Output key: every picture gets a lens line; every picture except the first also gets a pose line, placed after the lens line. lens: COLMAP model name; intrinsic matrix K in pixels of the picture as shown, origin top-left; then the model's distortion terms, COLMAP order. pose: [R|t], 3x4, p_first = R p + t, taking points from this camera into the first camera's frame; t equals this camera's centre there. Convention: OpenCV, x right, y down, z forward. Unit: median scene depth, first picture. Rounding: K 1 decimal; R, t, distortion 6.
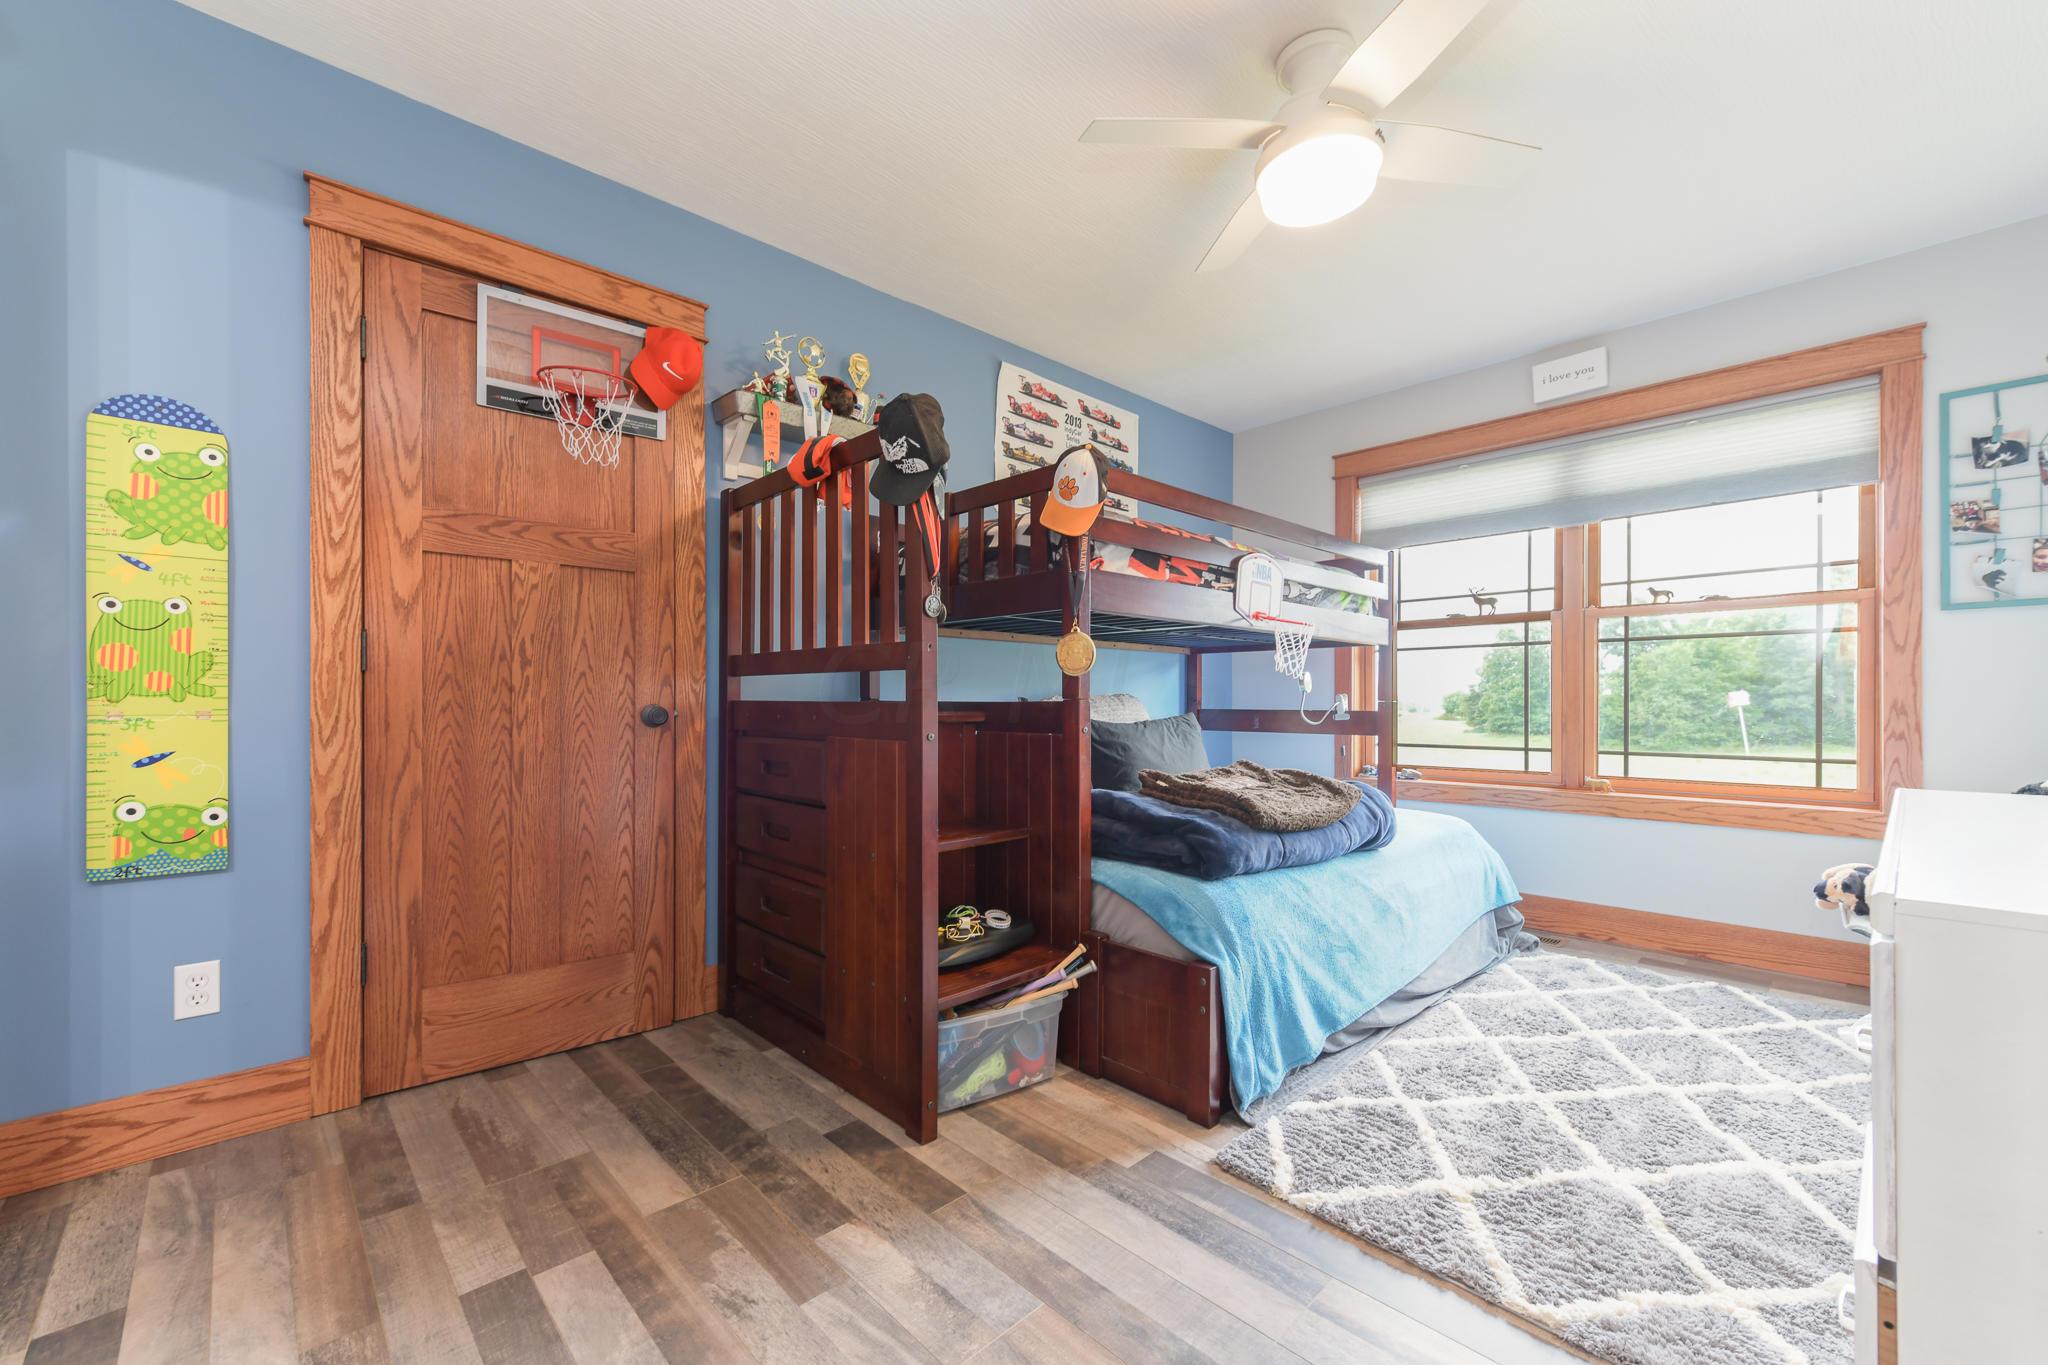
lens RADIAL K [[823.1, 0, 1017.5], [0, 823.1, 694.9], [0, 0, 1]] dist [0.005835, -0.001232]
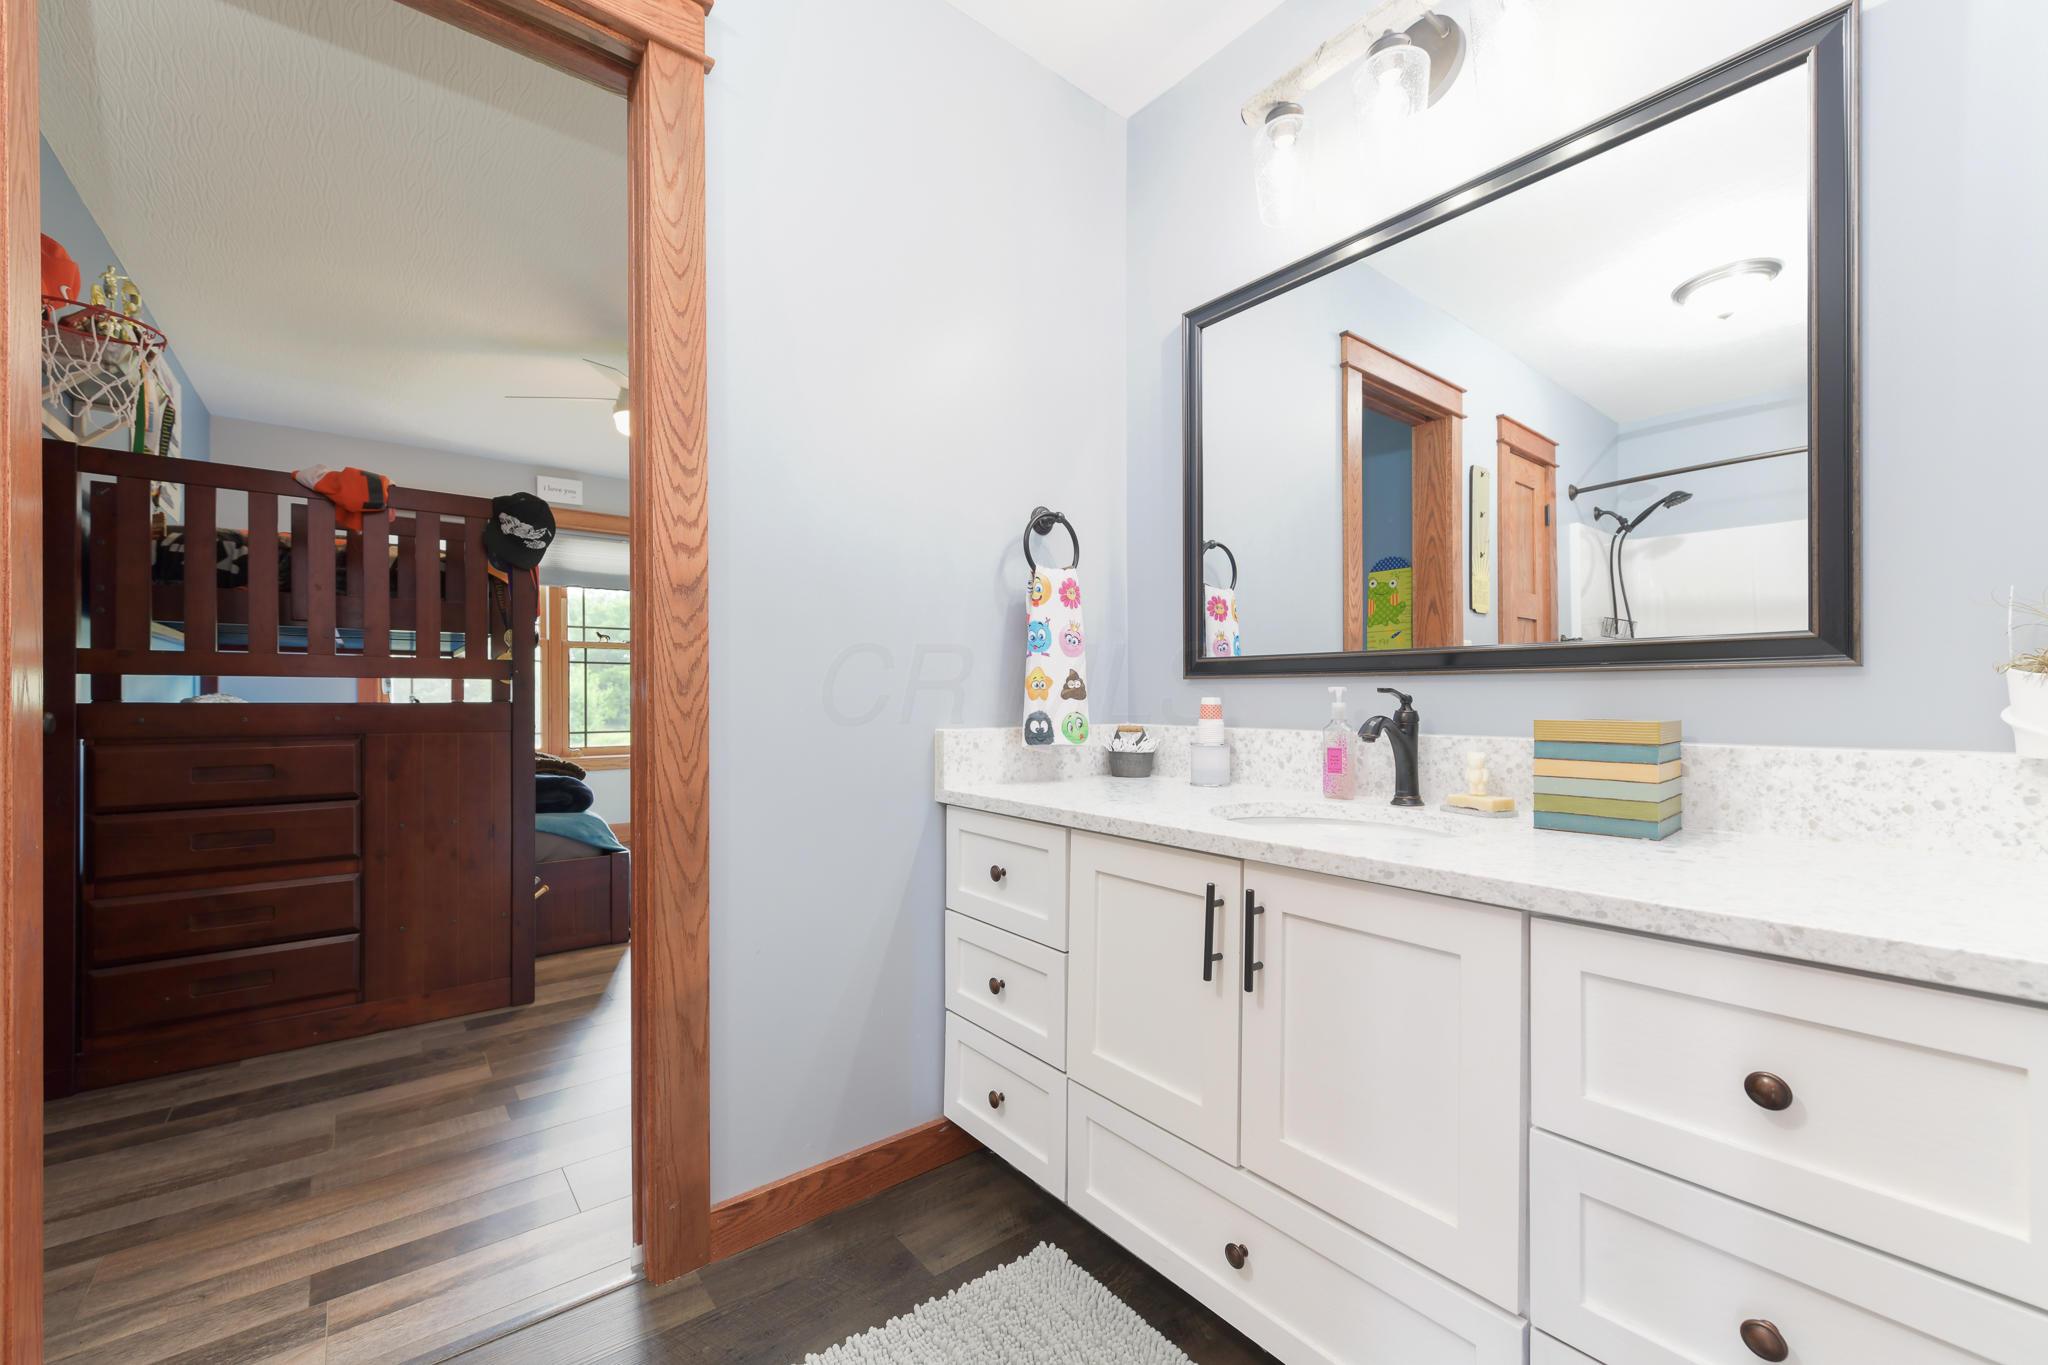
lens RADIAL K [[823.1, 0, 1023.9], [0, 823.1, 694.8], [0, 0, 1]] dist [0.005835, -0.001232]
pose [[0.083191, 0.002493, 0.996530, -1.381229], [-0.001450, 0.999996, -0.002380, -0.001809], [-0.996533, -0.001247, 0.083195, 0.002963]]
